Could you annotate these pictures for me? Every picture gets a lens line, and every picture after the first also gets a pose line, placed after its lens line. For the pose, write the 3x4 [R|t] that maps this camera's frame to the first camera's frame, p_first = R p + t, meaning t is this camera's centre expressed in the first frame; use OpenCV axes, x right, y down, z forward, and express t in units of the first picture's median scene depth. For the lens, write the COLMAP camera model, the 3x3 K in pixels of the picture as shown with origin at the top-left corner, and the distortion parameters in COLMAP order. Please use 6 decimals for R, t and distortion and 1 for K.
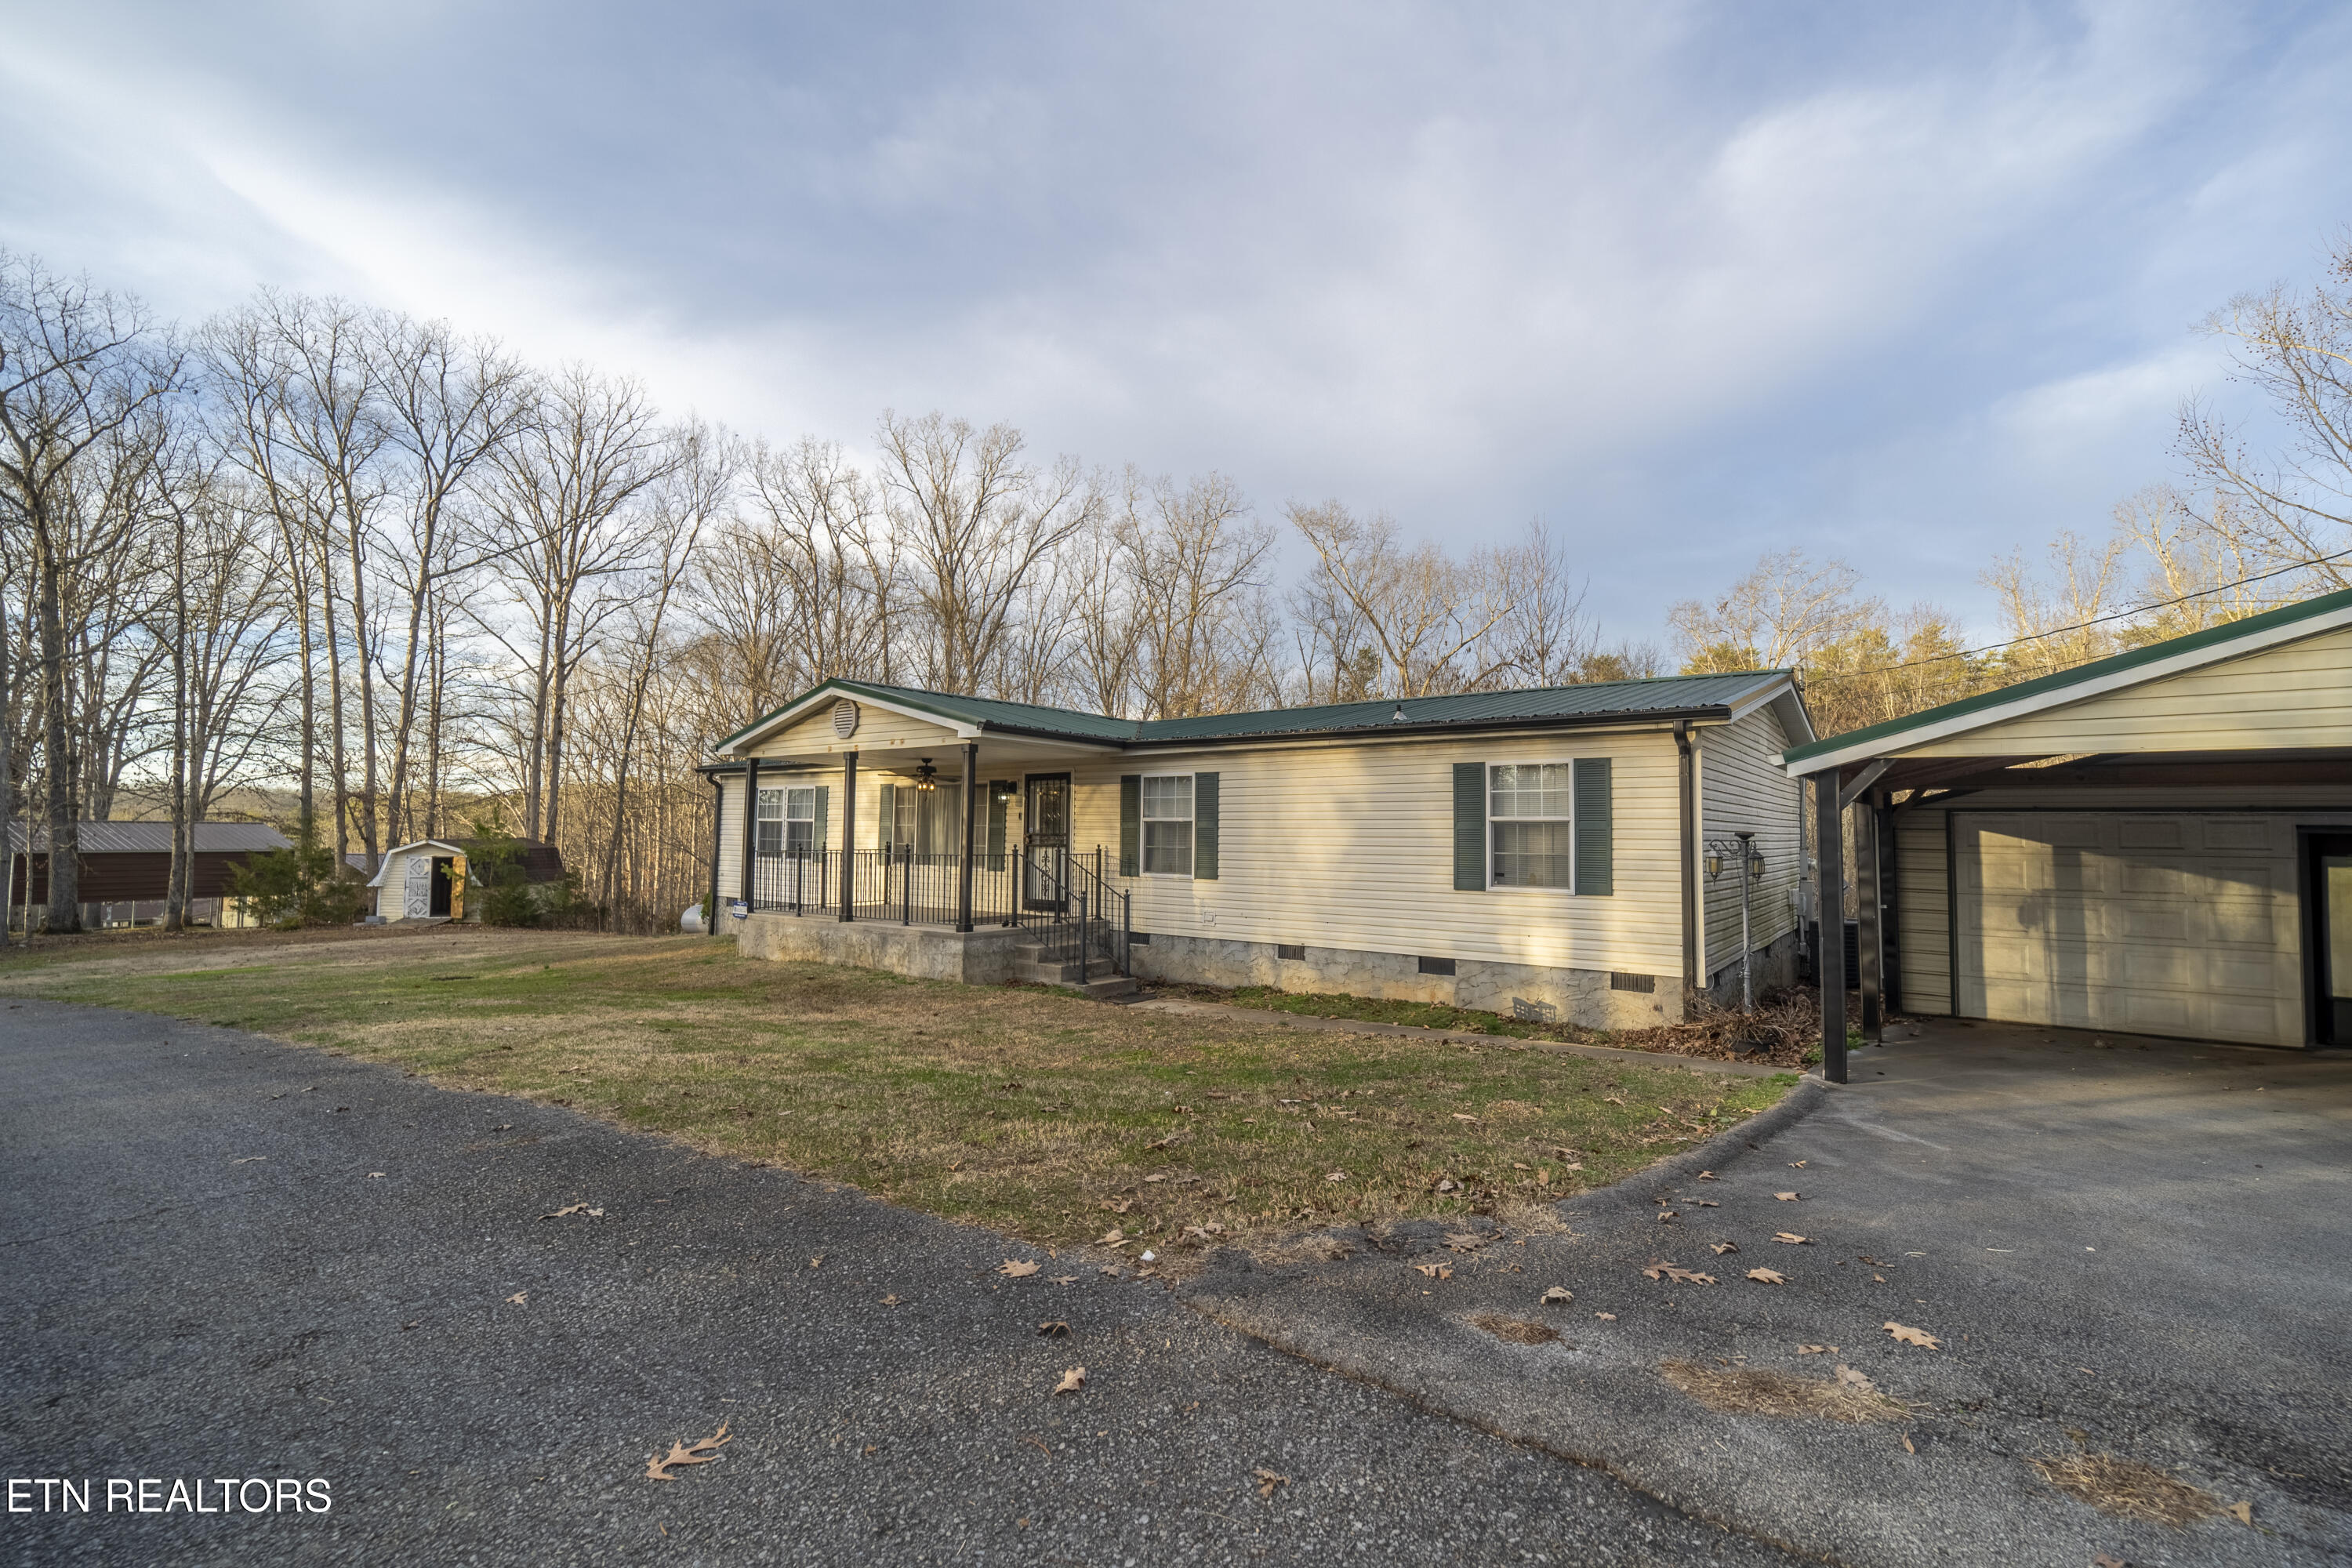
lens RADIAL K [[980.5, 0, 1265.7], [0, 980.5, 783.3], [0, 0, 1]] dist [-0.000220, -0.000597]
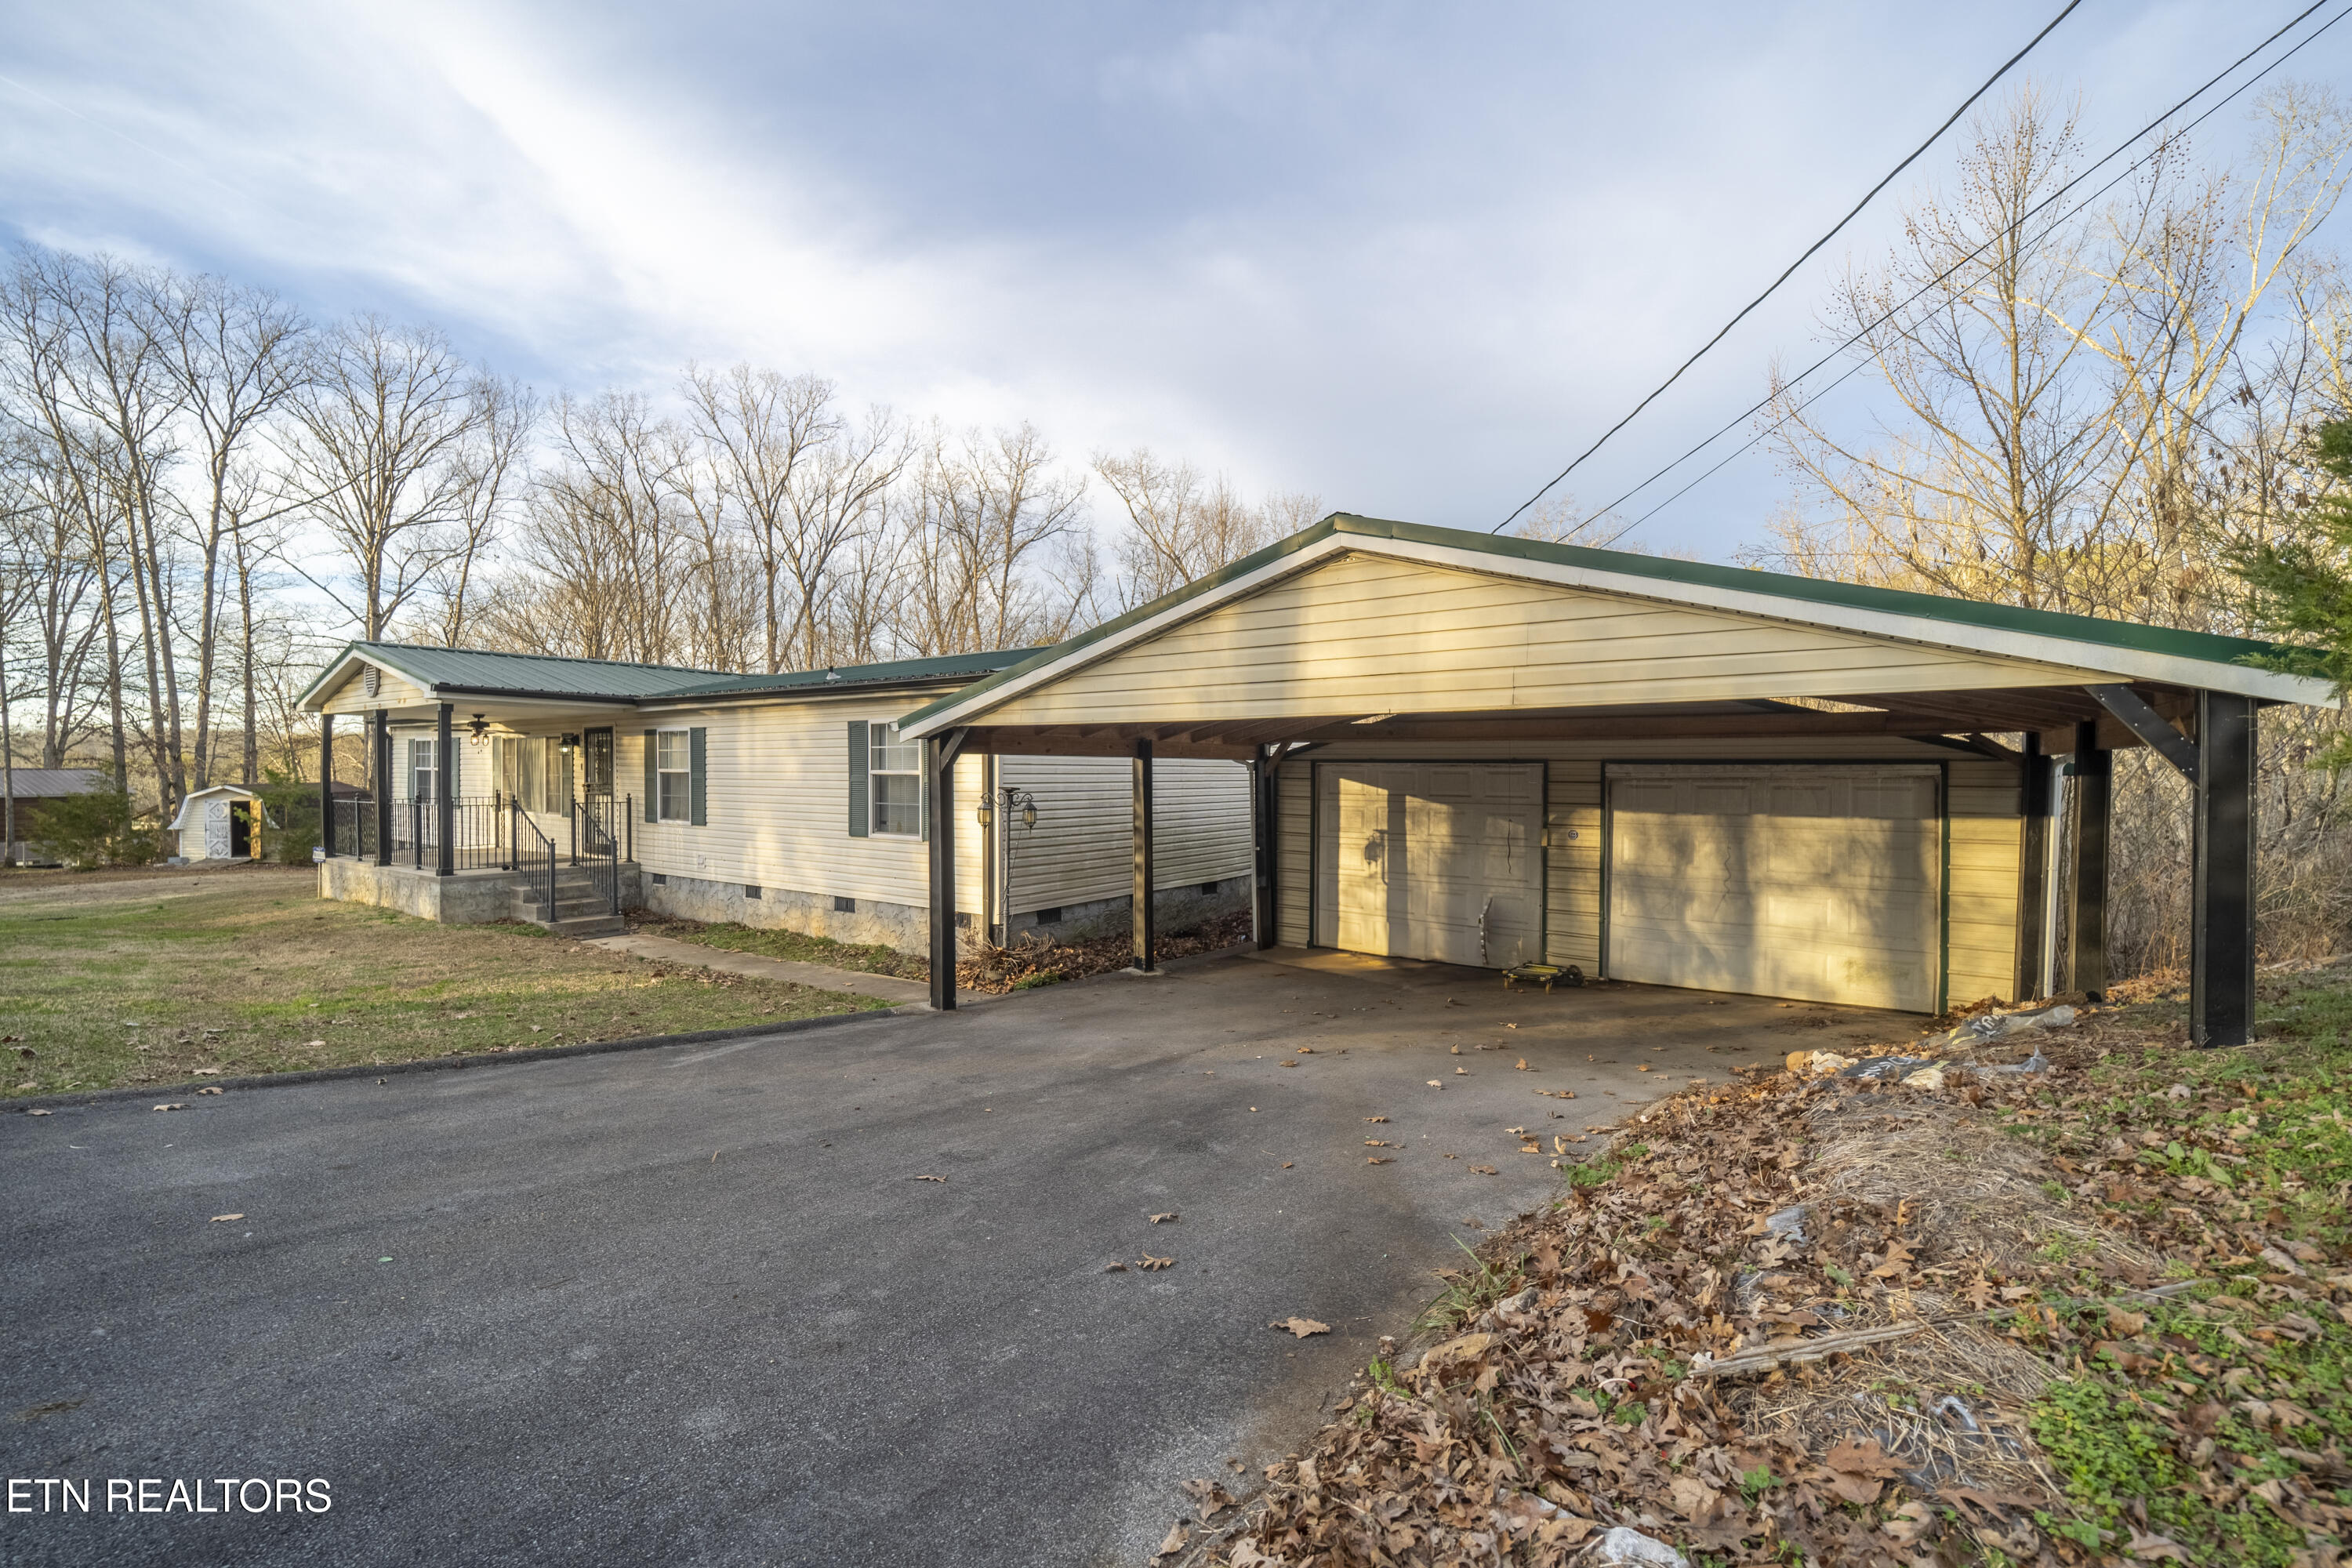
lens RADIAL K [[942.8, 0, 1185.0], [0, 942.8, 785.3], [0, 0, 1]] dist [0.001029, -0.000806]
pose [[0.999985, -0.005293, 0.001463, 0.419367], [0.005181, 0.997667, 0.068078, -0.013784], [-0.001820, -0.068070, 0.997679, -0.039799]]
